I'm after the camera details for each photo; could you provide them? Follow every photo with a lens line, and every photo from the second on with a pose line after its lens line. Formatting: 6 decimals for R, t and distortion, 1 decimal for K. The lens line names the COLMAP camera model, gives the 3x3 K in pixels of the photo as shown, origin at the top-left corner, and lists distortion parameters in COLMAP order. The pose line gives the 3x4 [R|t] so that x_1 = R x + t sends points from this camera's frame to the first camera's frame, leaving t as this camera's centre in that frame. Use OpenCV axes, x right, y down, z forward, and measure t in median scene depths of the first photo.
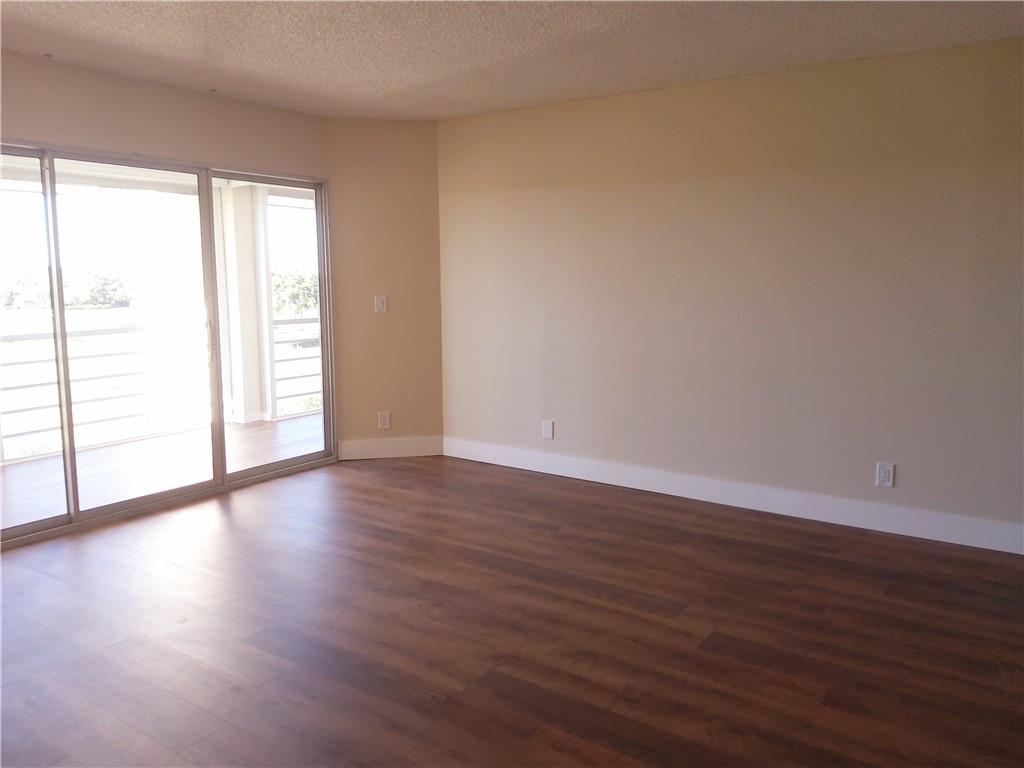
lens RADIAL K [[766.0, 0, 495.7], [0, 766.0, 373.5], [0, 0, 1]] dist [0.042663, -0.059500]
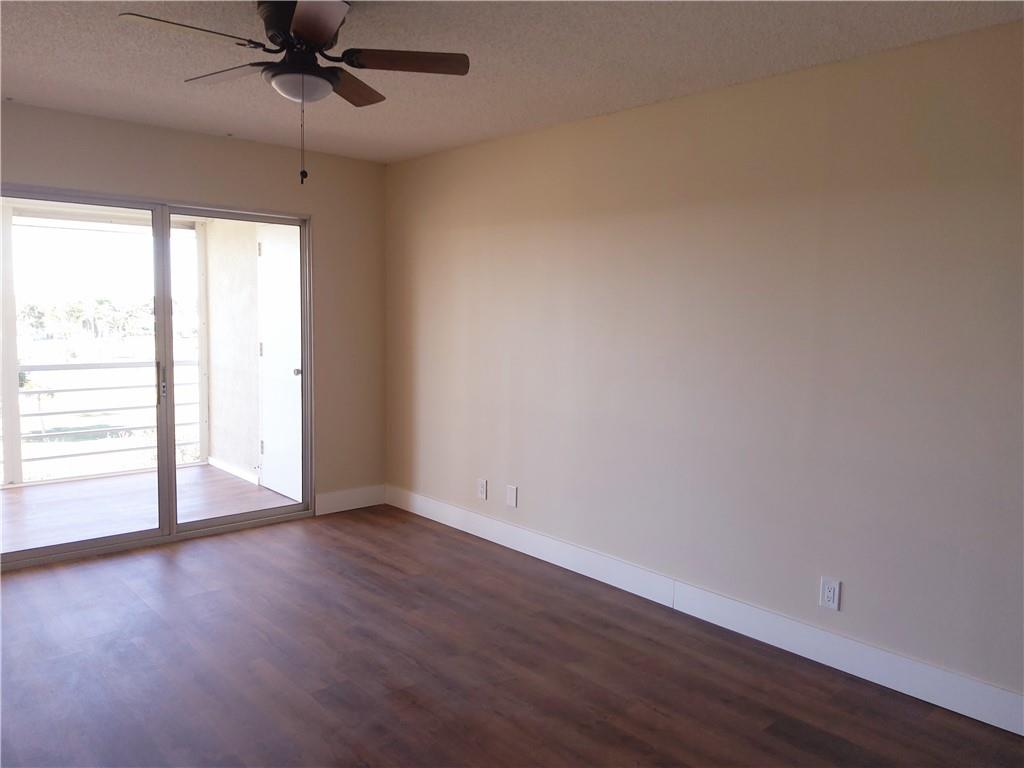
lens RADIAL K [[766.0, 0, 510.0], [0, 766.0, 380.1], [0, 0, 1]] dist [0.042663, -0.059500]
pose [[0.984834, 0.028912, -0.171073, 0.228512], [-0.037255, 0.998258, -0.045757, -0.019733], [0.169452, 0.051437, 0.984195, 0.144553]]
